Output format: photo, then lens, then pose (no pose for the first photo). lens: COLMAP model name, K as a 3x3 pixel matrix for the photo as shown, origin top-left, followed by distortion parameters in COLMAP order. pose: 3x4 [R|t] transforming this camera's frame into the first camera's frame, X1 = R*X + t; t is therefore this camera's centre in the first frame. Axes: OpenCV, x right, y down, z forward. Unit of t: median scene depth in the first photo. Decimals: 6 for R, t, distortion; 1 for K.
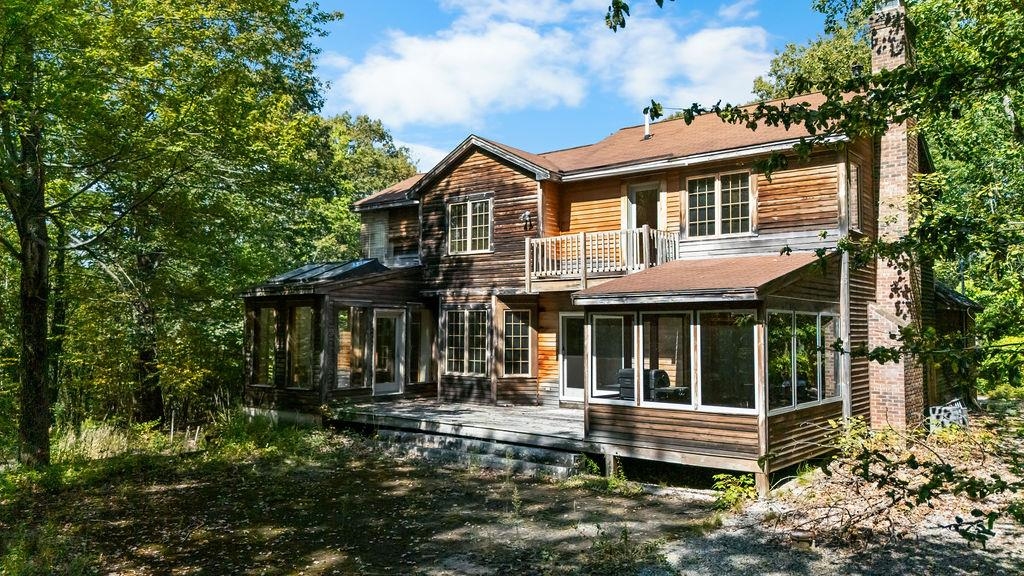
lens RADIAL K [[763.4, 0, 513.0], [0, 763.4, 288.7], [0, 0, 1]] dist [0.033743, -0.015829]
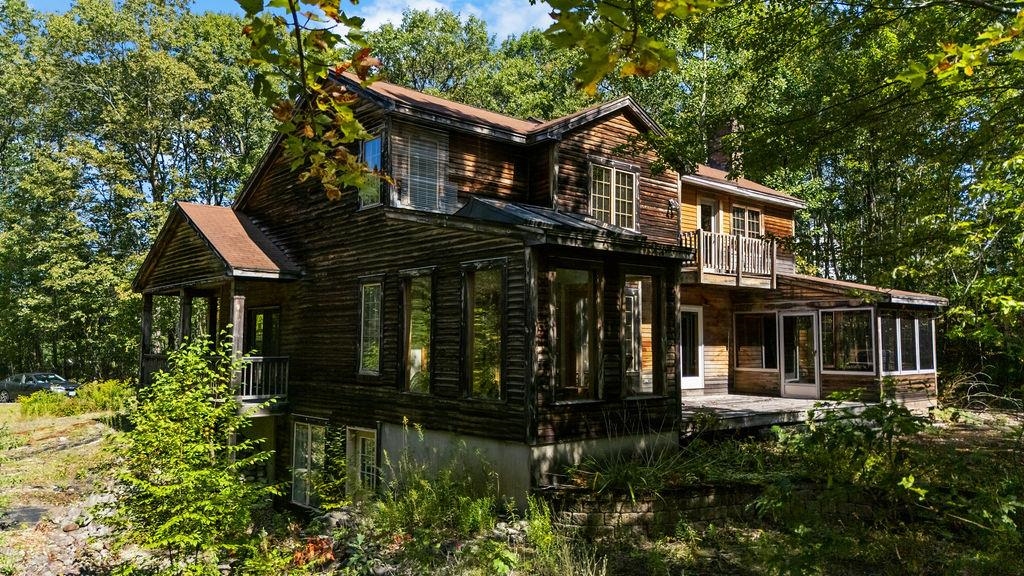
lens RADIAL K [[763.4, 0, 513.2], [0, 763.4, 285.0], [0, 0, 1]] dist [0.033743, -0.015829]
pose [[0.160788, 0.071176, 0.984419, -0.928871], [-0.055402, 0.996475, -0.062999, 0.077629], [-0.985433, -0.044410, 0.164165, 0.988641]]
